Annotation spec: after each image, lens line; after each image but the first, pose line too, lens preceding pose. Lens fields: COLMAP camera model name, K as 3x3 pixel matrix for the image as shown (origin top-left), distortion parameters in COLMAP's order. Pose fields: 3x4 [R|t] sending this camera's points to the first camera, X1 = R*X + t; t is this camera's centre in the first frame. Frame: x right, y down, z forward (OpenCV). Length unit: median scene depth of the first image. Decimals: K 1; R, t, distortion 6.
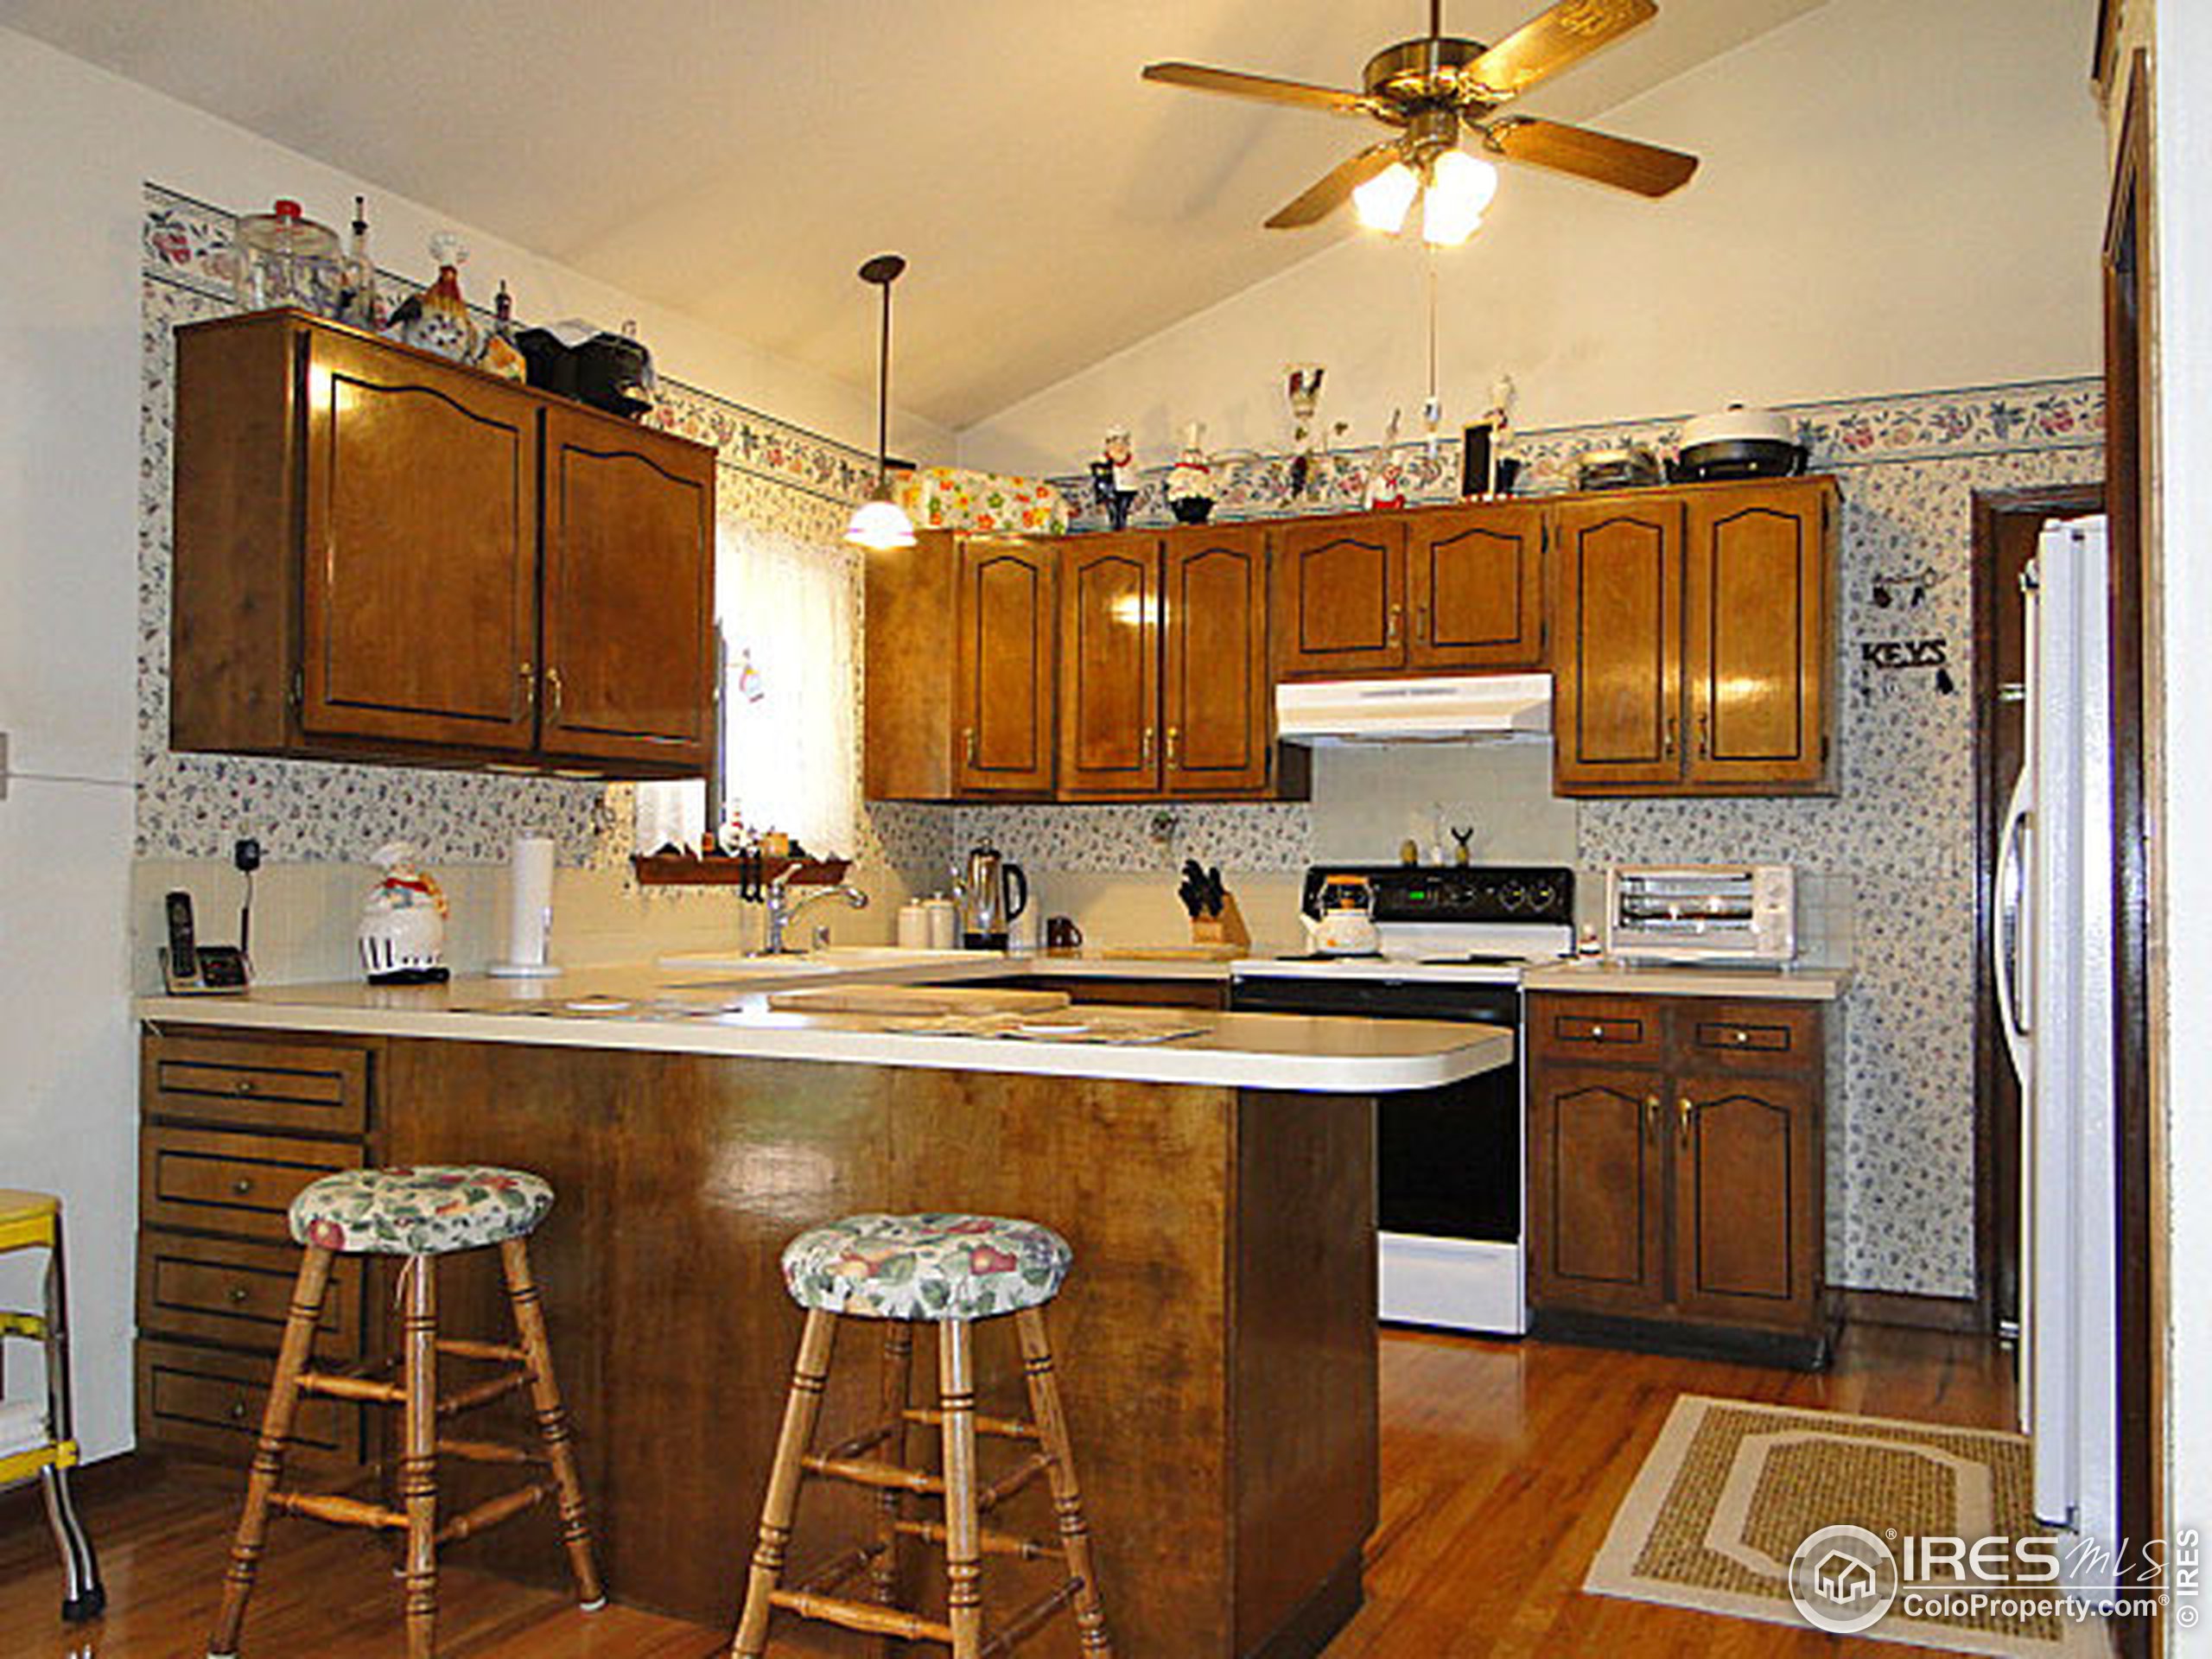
lens RADIAL K [[1820.4, 0, 1106.0], [0, 1820.4, 829.5], [0, 0, 1]] dist [0.002012, 0.006021]
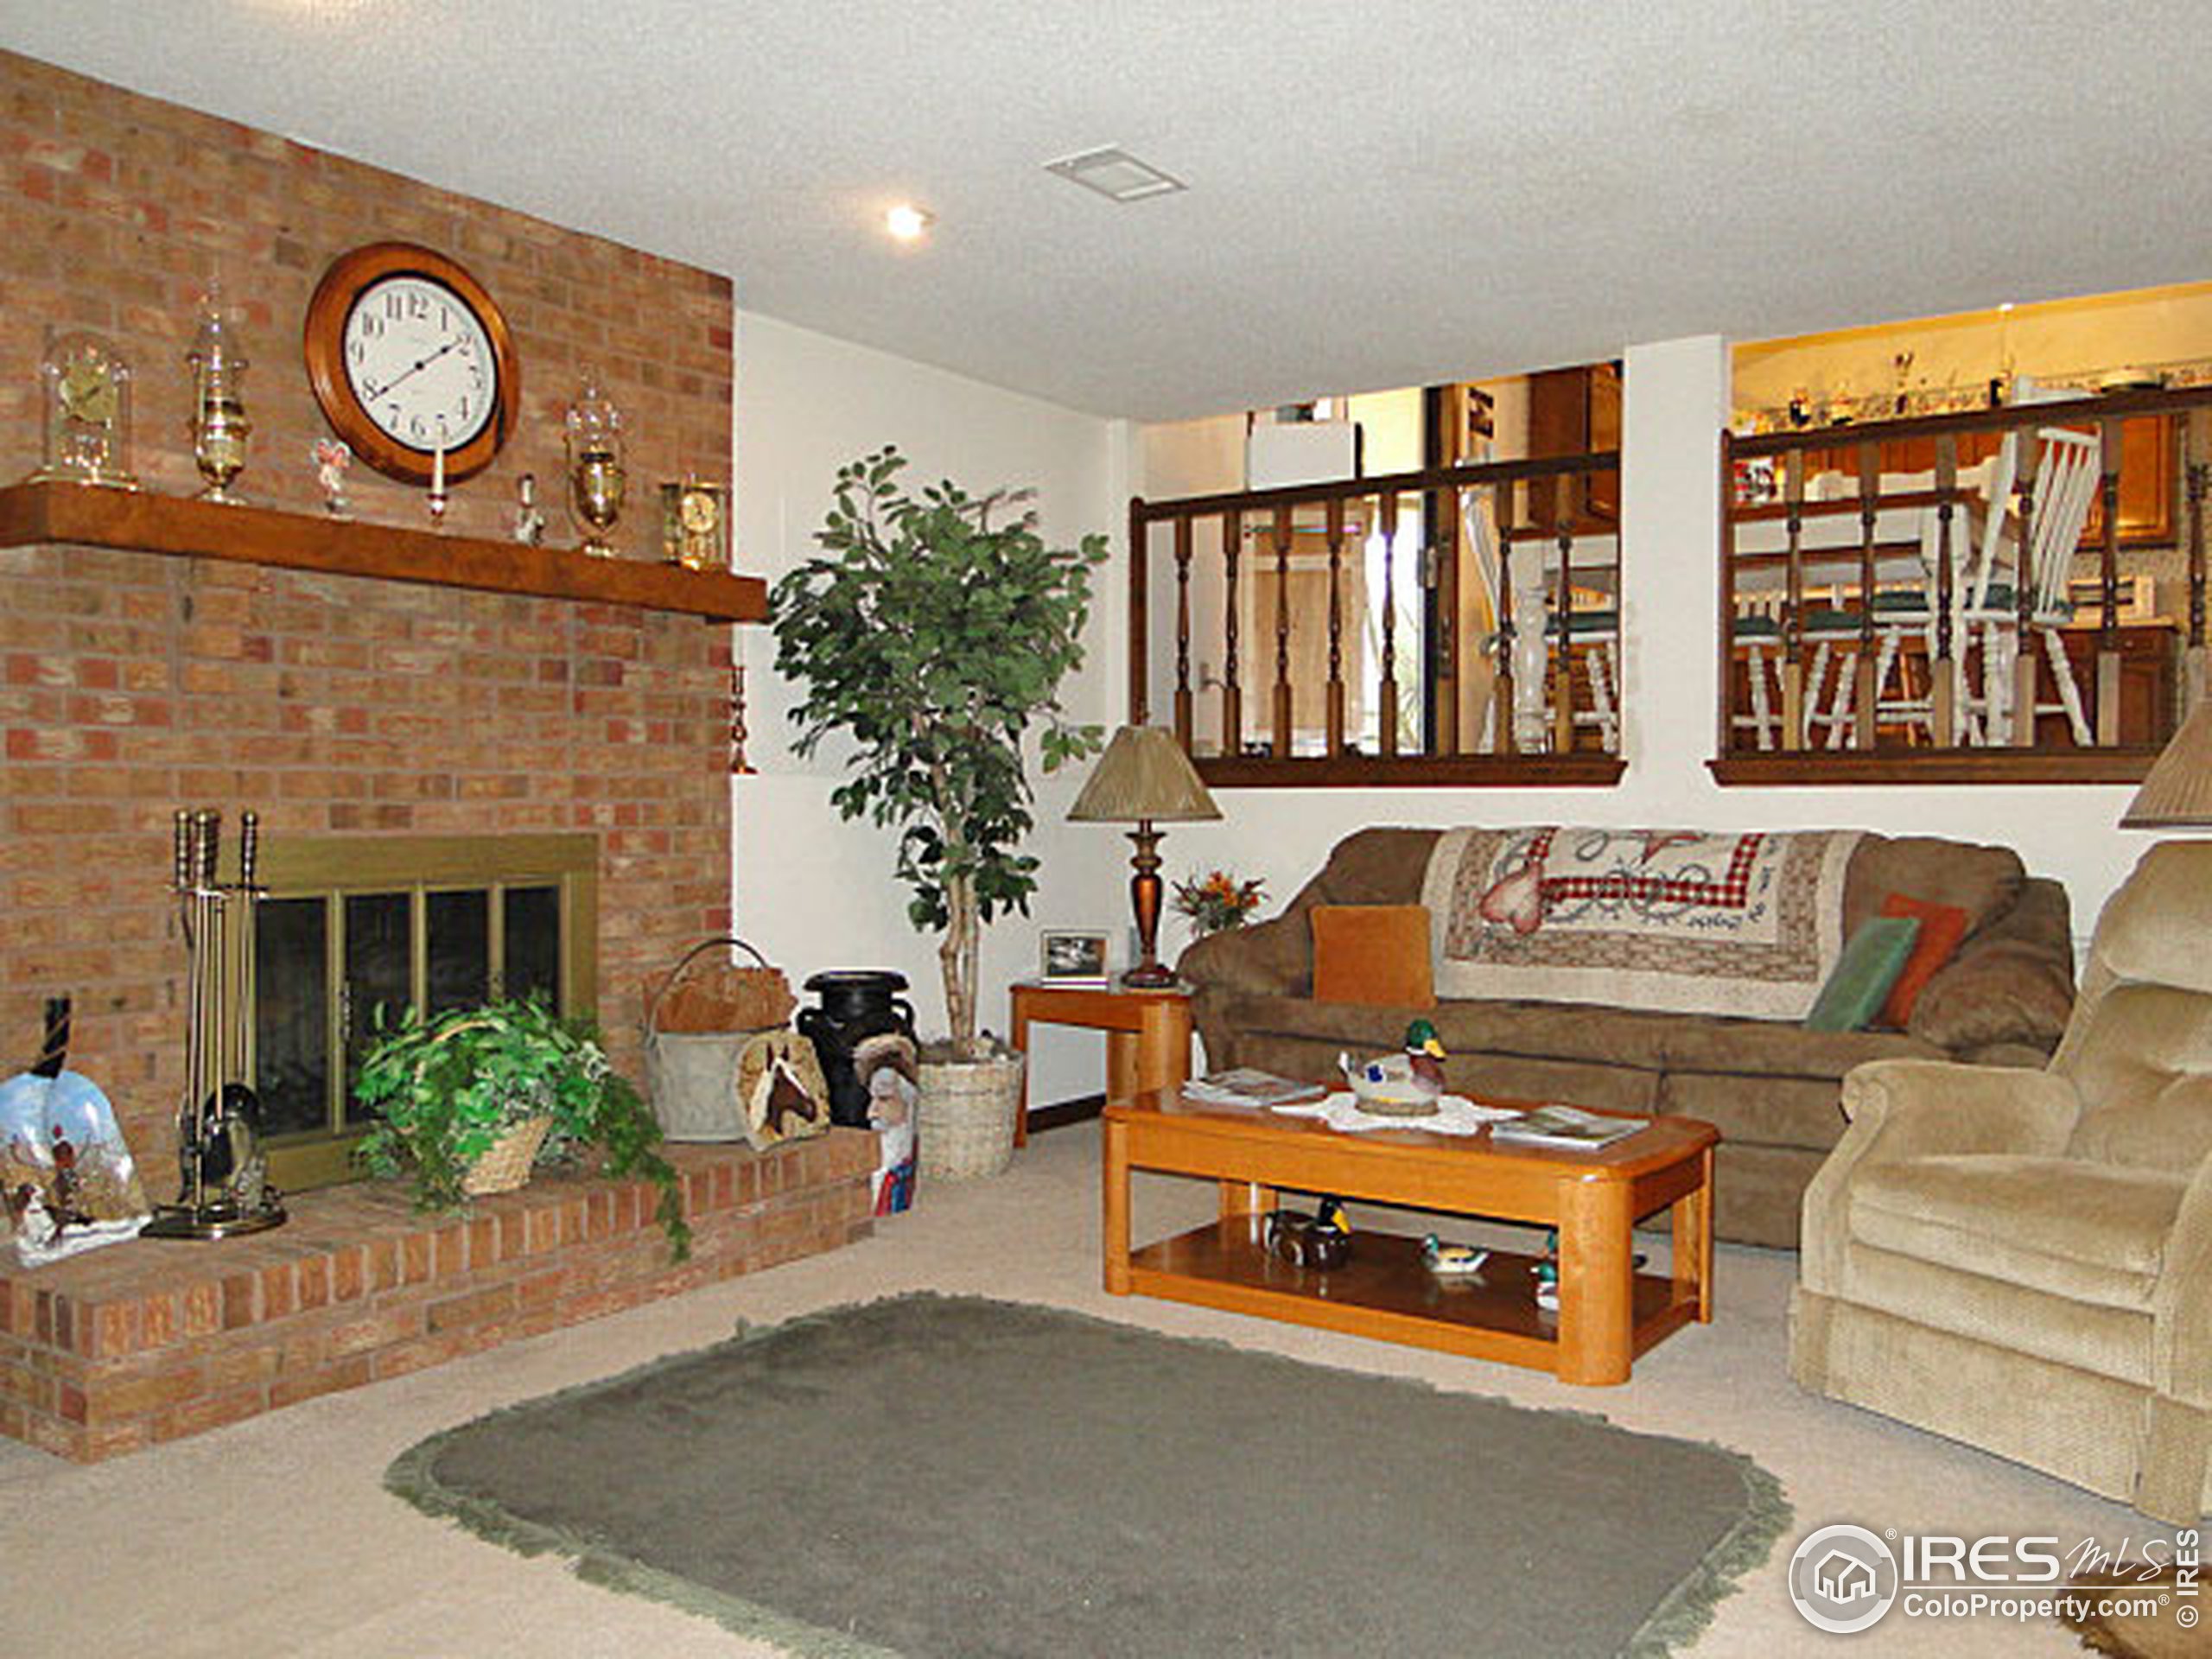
lens RADIAL K [[1820.4, 0, 1106.0], [0, 1820.4, 829.5], [0, 0, 1]] dist [0.002012, 0.006021]
pose [[0.986287, 0.002197, -0.165024, -0.475119], [0.003081, 0.999492, 0.031723, 0.237500], [0.165010, -0.031796, 0.985779, -1.300789]]
